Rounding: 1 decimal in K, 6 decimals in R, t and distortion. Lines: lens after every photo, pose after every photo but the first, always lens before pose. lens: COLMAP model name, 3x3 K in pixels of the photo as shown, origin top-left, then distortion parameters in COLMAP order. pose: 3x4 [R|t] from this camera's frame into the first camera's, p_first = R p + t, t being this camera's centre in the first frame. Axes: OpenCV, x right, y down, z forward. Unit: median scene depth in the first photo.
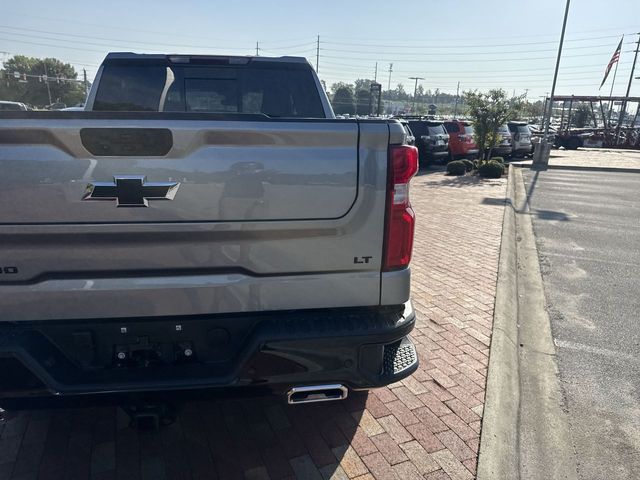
lens RADIAL K [[460.7, 0, 319.8], [0, 460.7, 240.9], [0, 0, 1]] dist [0.043048, -0.050030]
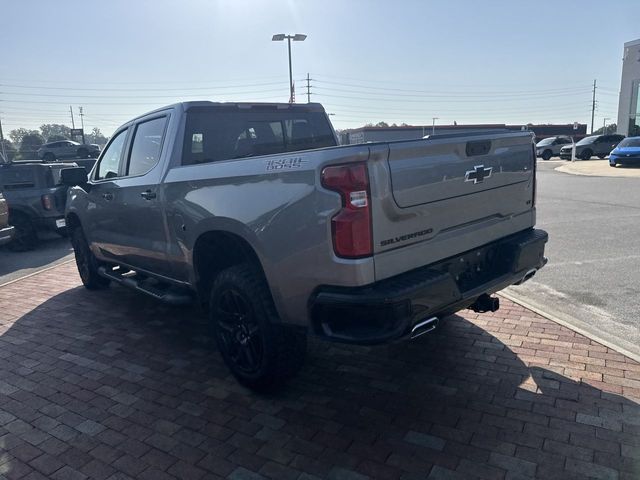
lens RADIAL K [[451.5, 0, 325.0], [0, 451.5, 243.7], [0, 0, 1]] dist [0.075621, -0.080406]
pose [[0.821108, -0.186189, 0.539551, -0.832217], [0.224302, 0.974507, -0.005067, 0.014050], [-0.524853, 0.125183, 0.841938, -0.070997]]
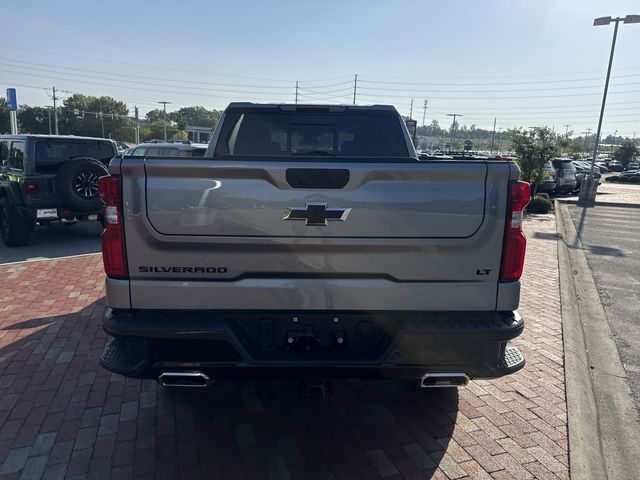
lens RADIAL K [[458.1, 0, 313.7], [0, 458.1, 240.3], [0, 0, 1]] dist [0.032533, -0.027818]
pose [[0.996174, 0.022955, -0.084328, -0.129831], [-0.028859, 0.997166, -0.069482, 0.026961], [0.082494, 0.071650, 0.994013, -0.139963]]
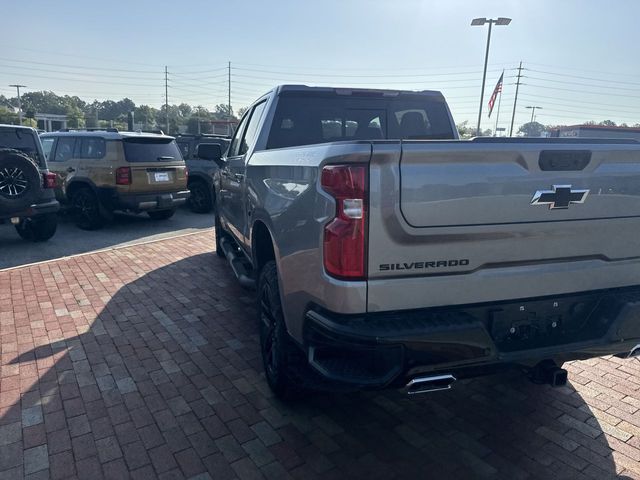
lens RADIAL K [[460.7, 0, 319.8], [0, 460.7, 240.9], [0, 0, 1]] dist [0.043048, -0.050030]
pose [[0.982341, -0.039866, 0.182804, -0.573607], [0.049049, 0.997737, -0.045987, 0.019432], [-0.180557, 0.054141, 0.982073, -0.073862]]
